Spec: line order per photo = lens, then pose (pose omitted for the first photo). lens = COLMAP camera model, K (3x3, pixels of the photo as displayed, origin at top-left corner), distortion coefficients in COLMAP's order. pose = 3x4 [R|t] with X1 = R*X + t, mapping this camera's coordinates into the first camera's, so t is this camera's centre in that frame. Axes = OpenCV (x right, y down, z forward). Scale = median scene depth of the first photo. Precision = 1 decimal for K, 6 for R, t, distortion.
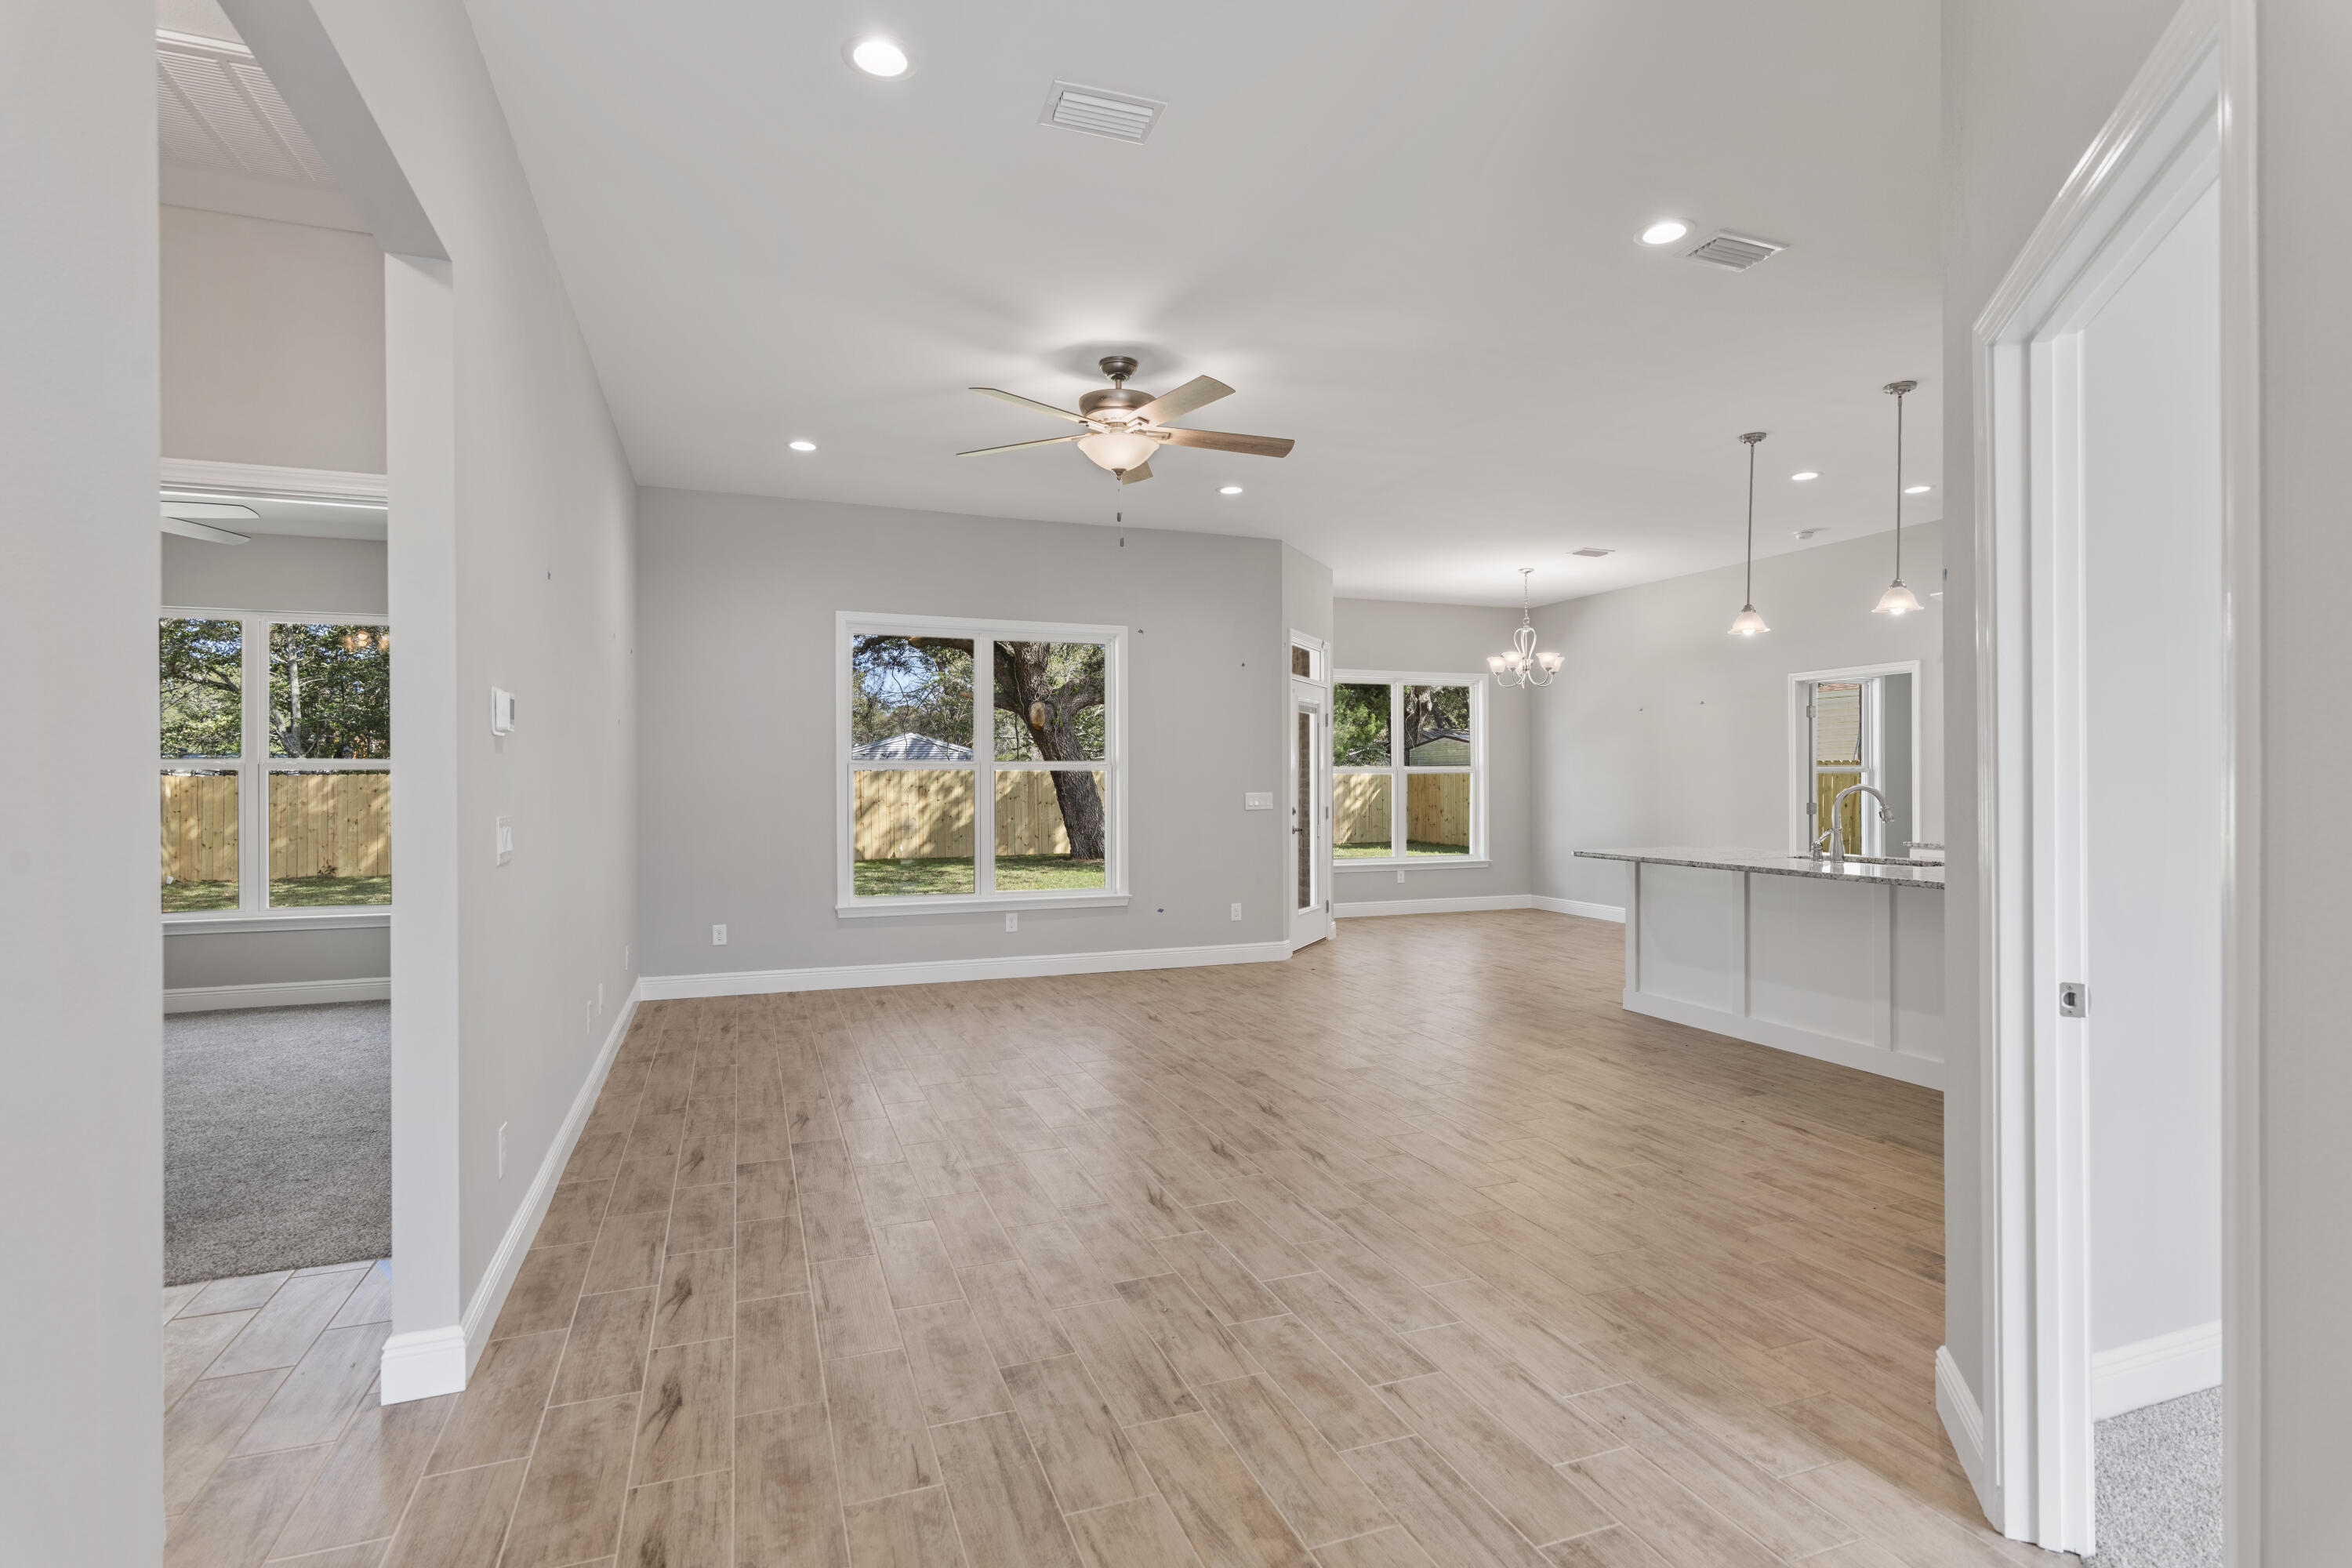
lens RADIAL K [[1143.0, 0, 1173.8], [0, 1143.0, 776.8], [0, 0, 1]] dist [0.004459, 0.000267]
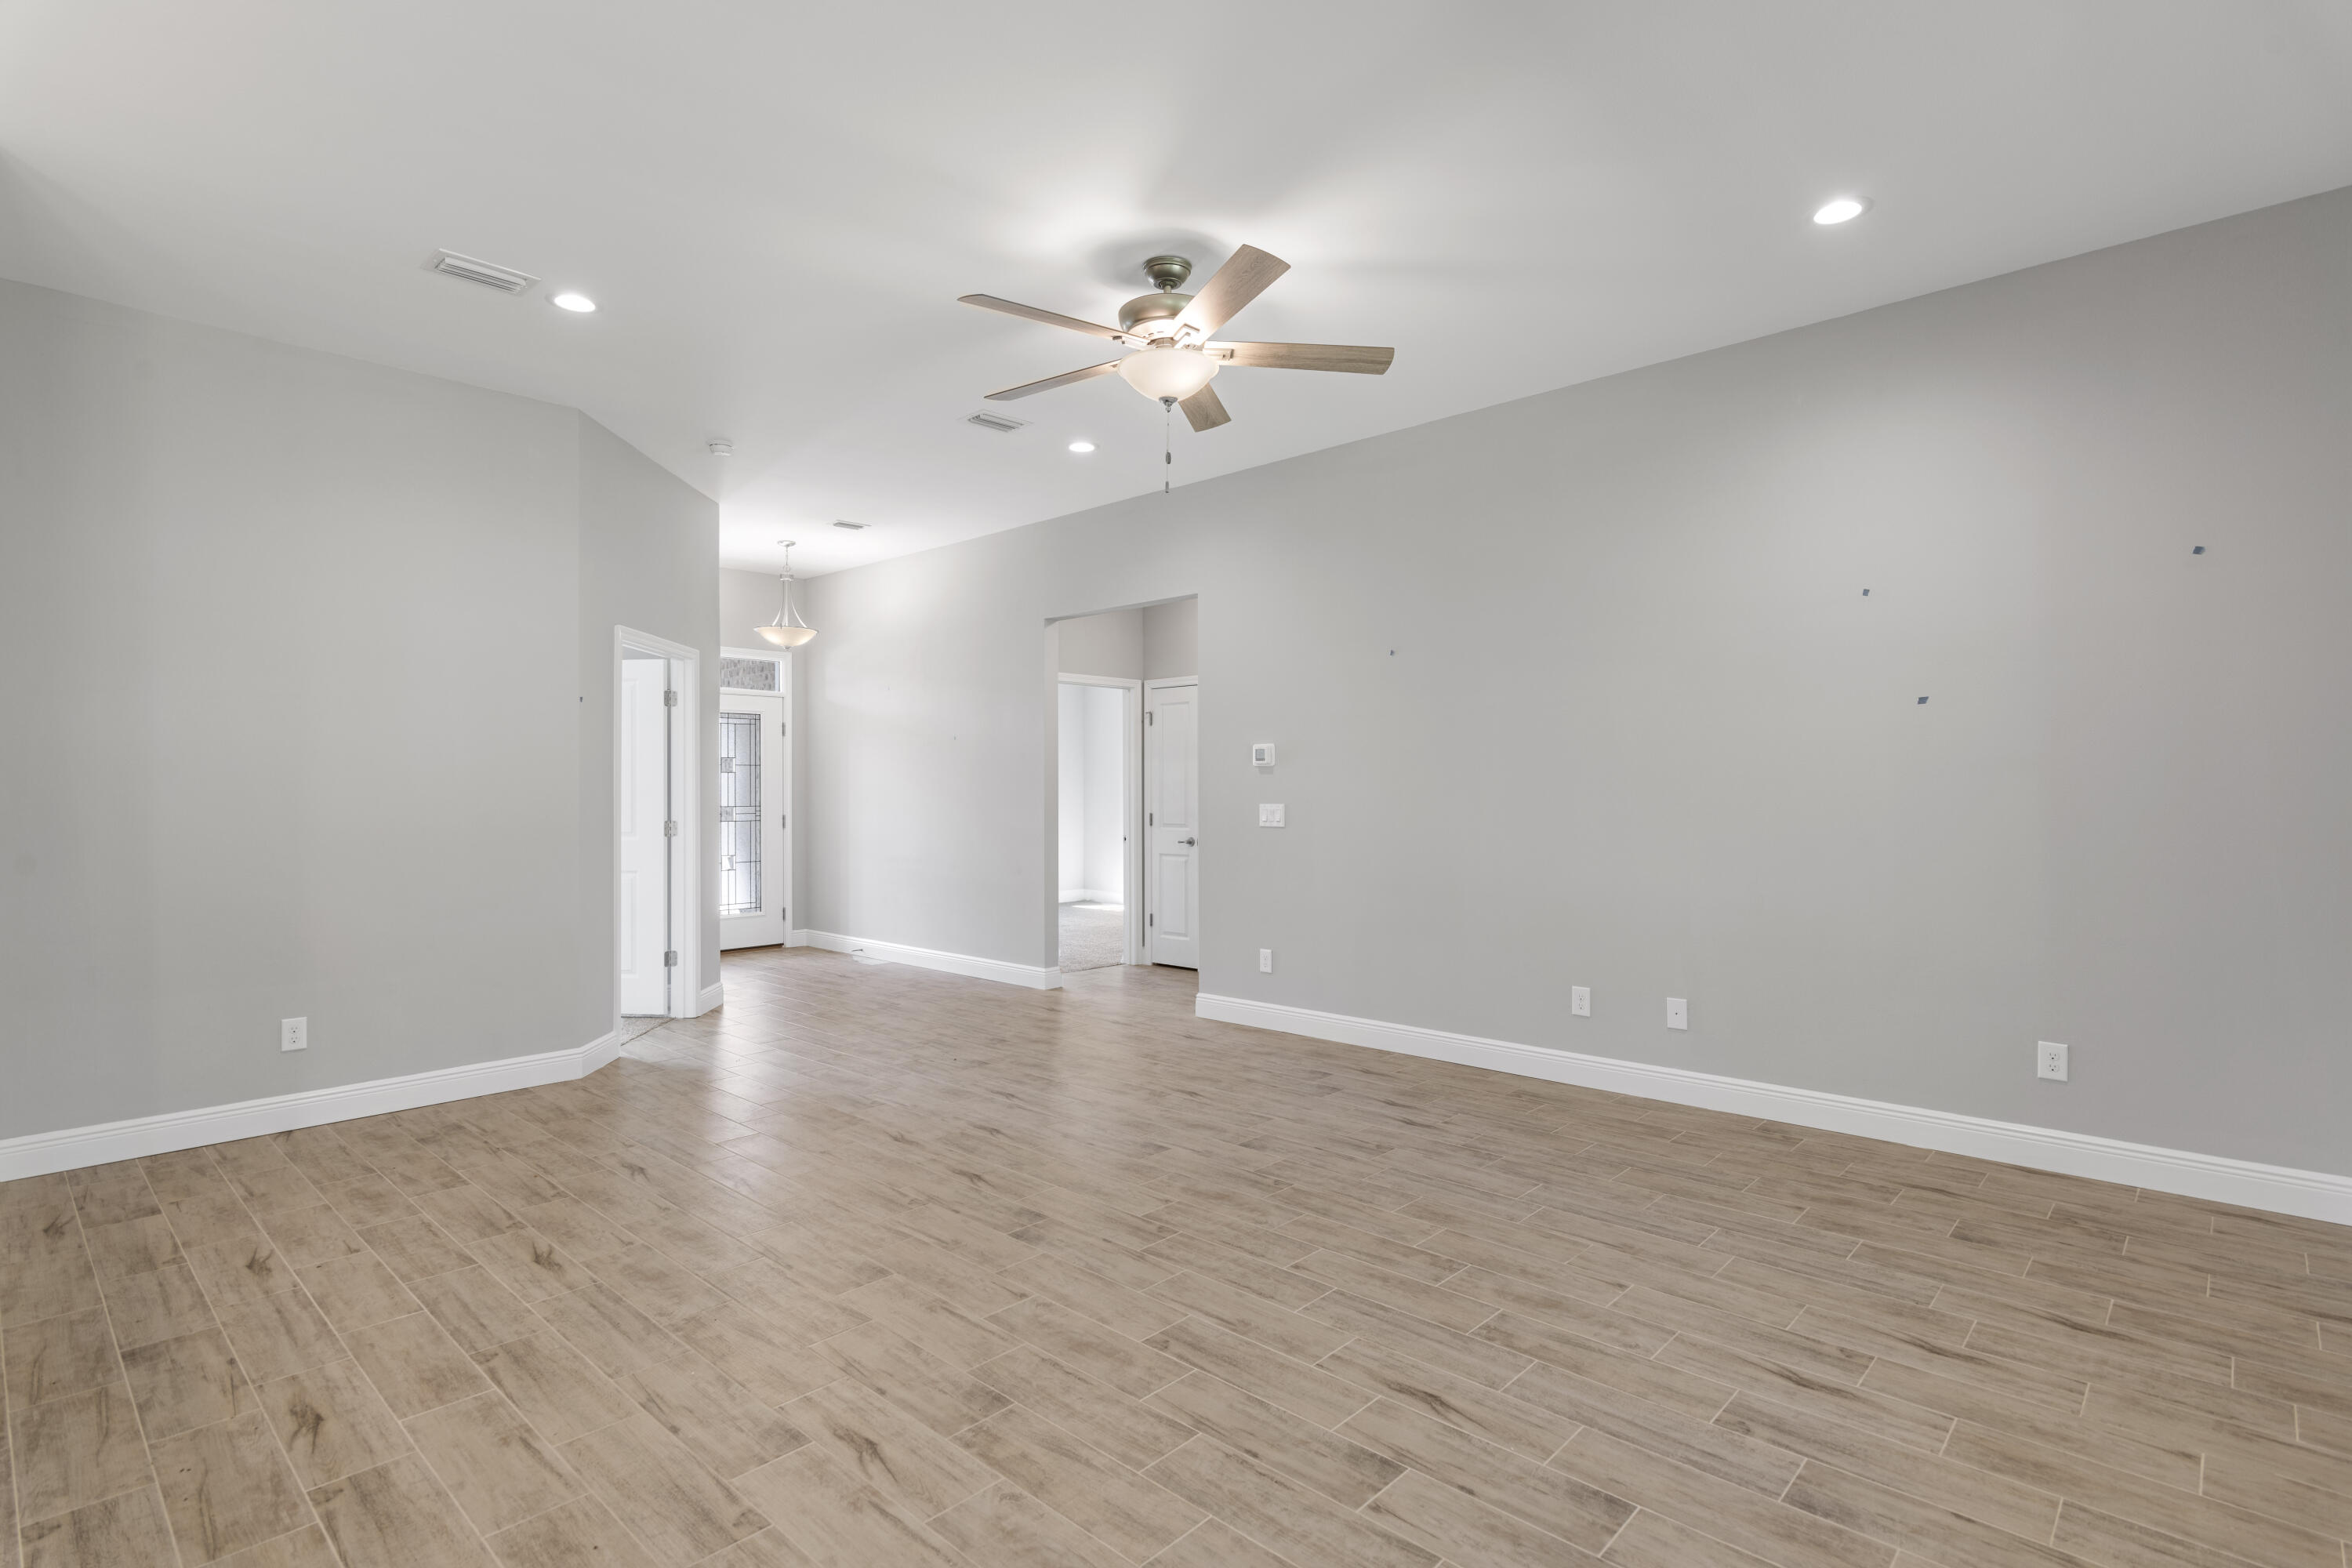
lens RADIAL K [[1140.6, 0, 1174.2], [0, 1140.6, 786.9], [0, 0, 1]] dist [0.004049, -0.000188]
pose [[-0.898732, 0.004911, -0.438471, 0.258675], [0.007242, 0.999967, -0.003643, 0.004869], [0.438438, -0.006450, -0.898738, 1.485228]]
